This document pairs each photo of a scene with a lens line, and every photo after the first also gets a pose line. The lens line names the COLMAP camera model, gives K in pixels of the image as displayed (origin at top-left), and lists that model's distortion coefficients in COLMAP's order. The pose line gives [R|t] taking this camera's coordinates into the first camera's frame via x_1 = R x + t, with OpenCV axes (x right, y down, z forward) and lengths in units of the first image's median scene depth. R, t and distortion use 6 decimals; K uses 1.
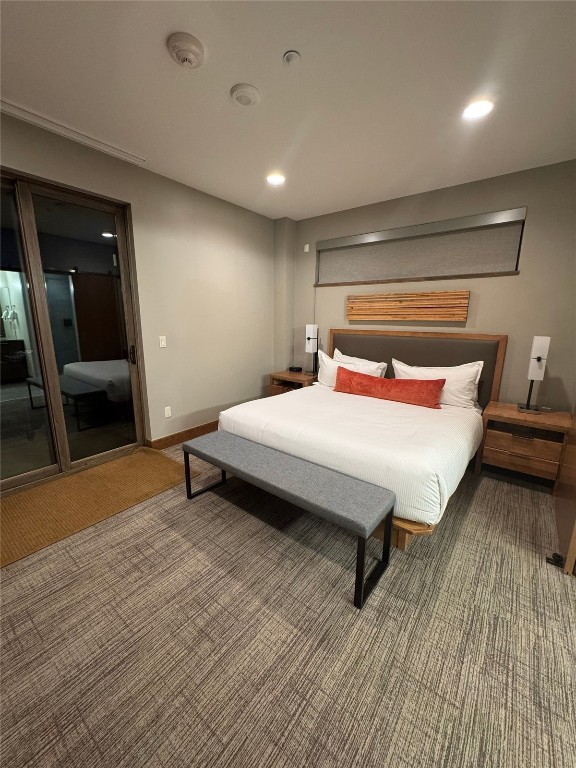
lens RADIAL K [[307.8, 0, 288.0], [0, 307.8, 384.0], [0, 0, 1]] dist [-0.001746, 0.000285]
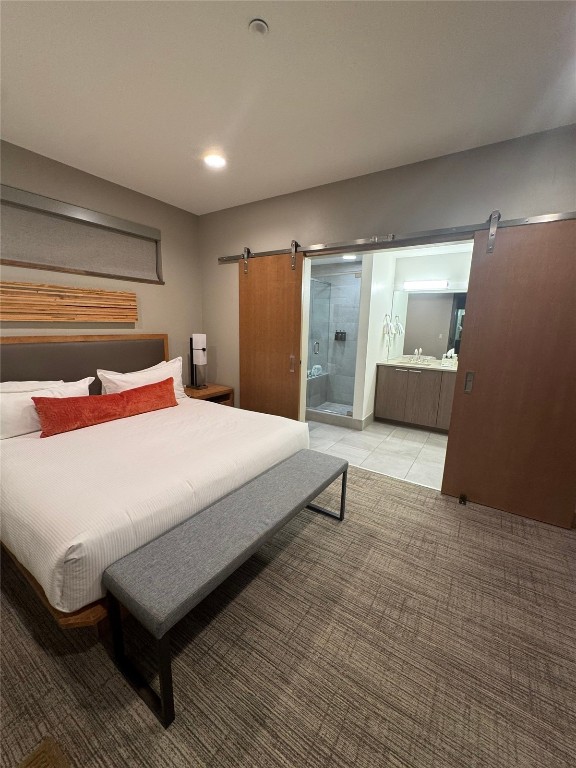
lens RADIAL K [[307.8, 0, 288.0], [0, 307.8, 384.0], [0, 0, 1]] dist [-0.001746, 0.000285]
pose [[-0.081274, -0.208927, 0.974548, -0.582361], [0.183107, 0.958011, 0.220652, -0.155883], [-0.979728, 0.196380, -0.039605, 0.641607]]
